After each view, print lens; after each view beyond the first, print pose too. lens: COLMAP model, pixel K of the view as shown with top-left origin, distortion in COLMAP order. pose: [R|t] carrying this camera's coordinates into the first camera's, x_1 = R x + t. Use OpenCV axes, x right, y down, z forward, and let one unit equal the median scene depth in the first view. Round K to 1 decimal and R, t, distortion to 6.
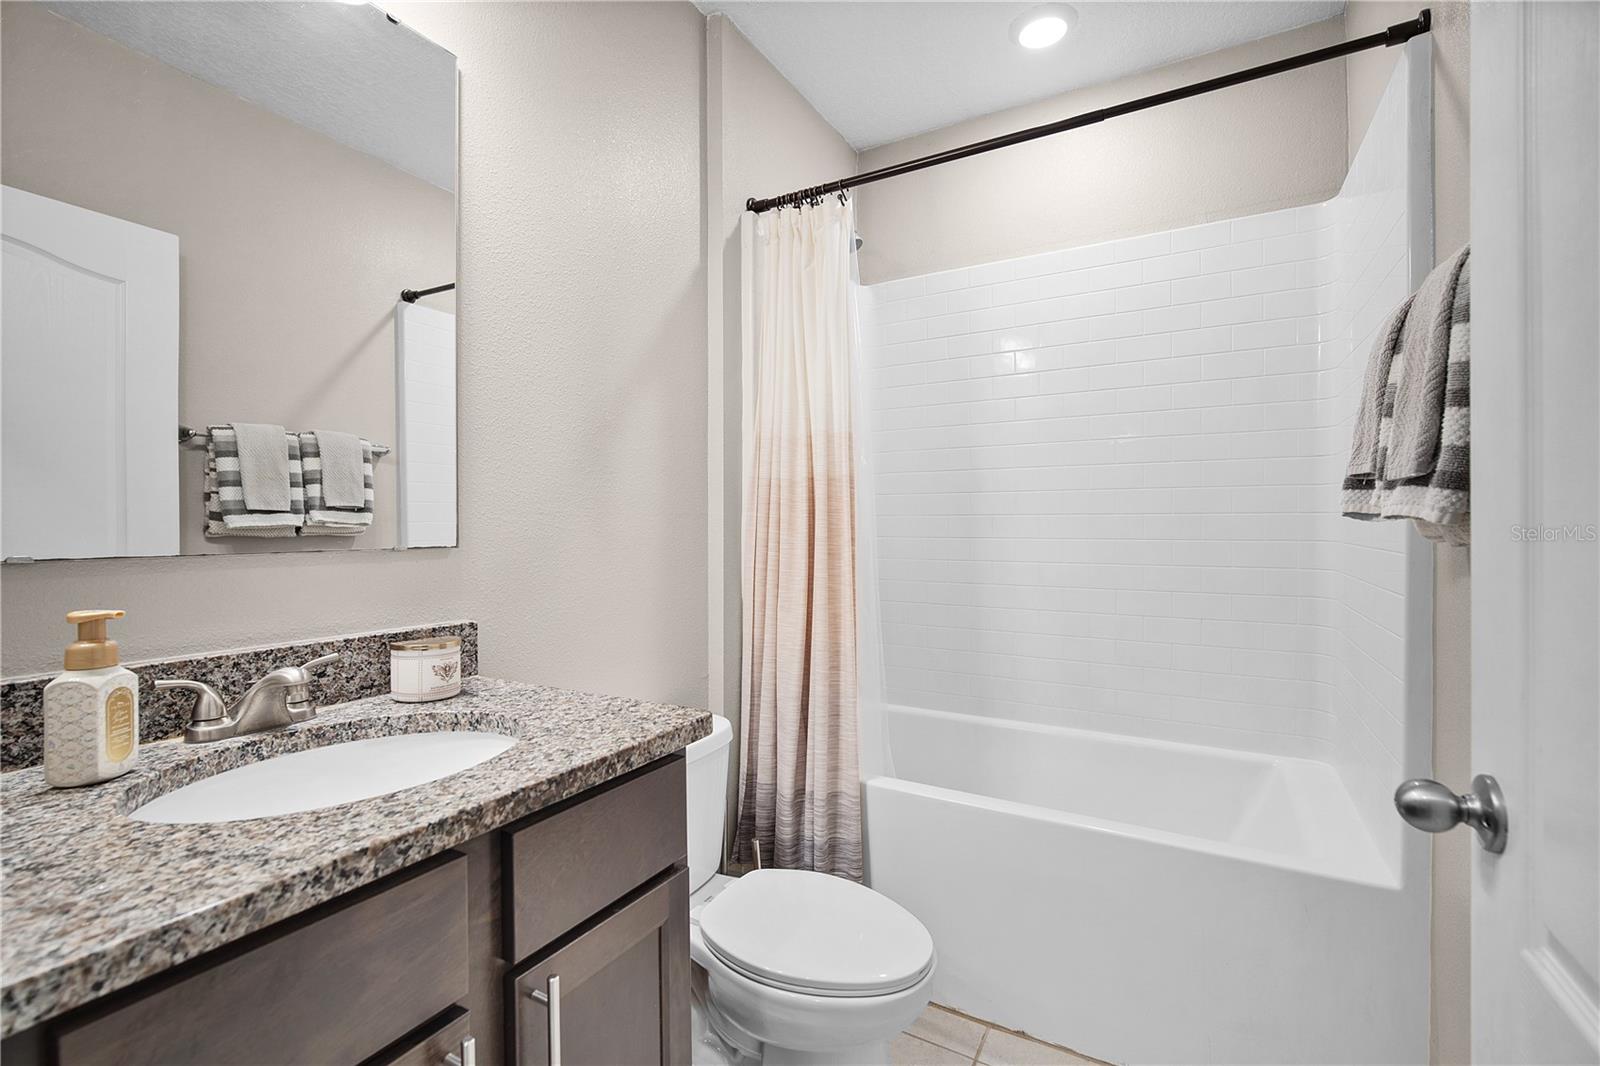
lens RADIAL K [[699.3, 0, 804.6], [0, 699.3, 528.2], [0, 0, 1]] dist [0.000273, 0.001538]
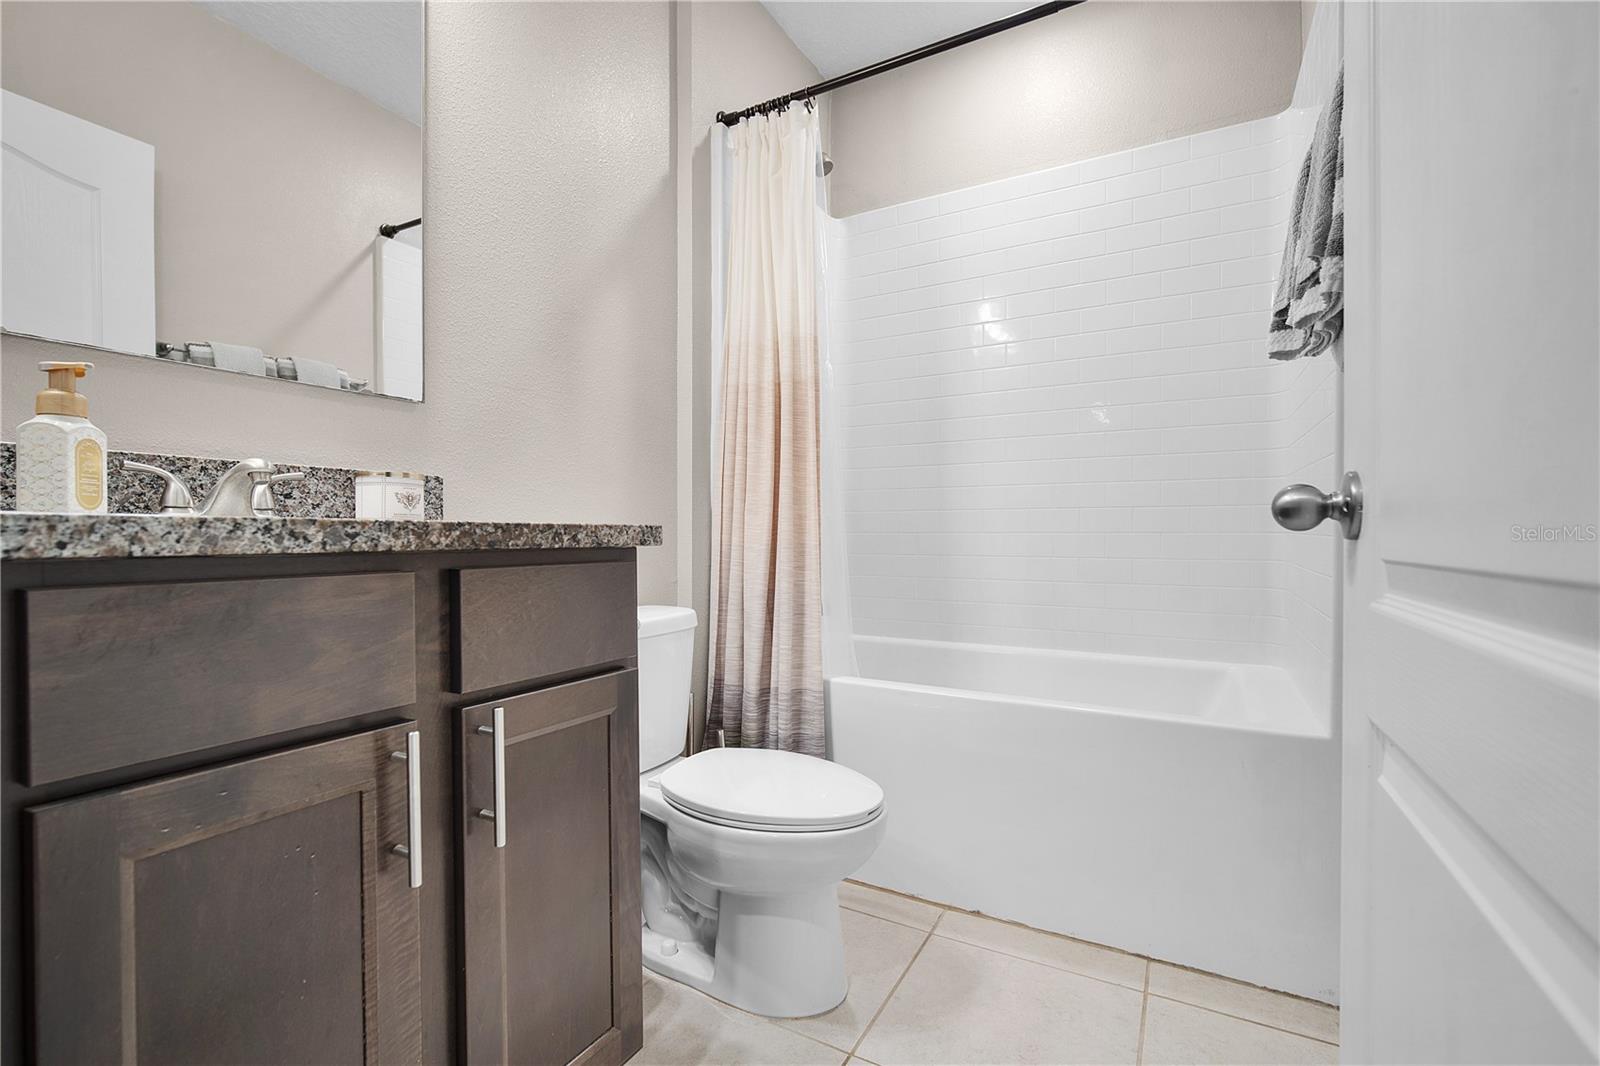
lens RADIAL K [[703.1, 0, 800.0], [0, 703.1, 533.0], [0, 0, 1]] dist [0.001749, 0.000561]
pose [[0.999965, 0.004779, 0.006804, 0.041744], [-0.004801, 0.999983, 0.003175, 0.167709], [-0.006789, -0.003208, 0.999972, -0.033524]]
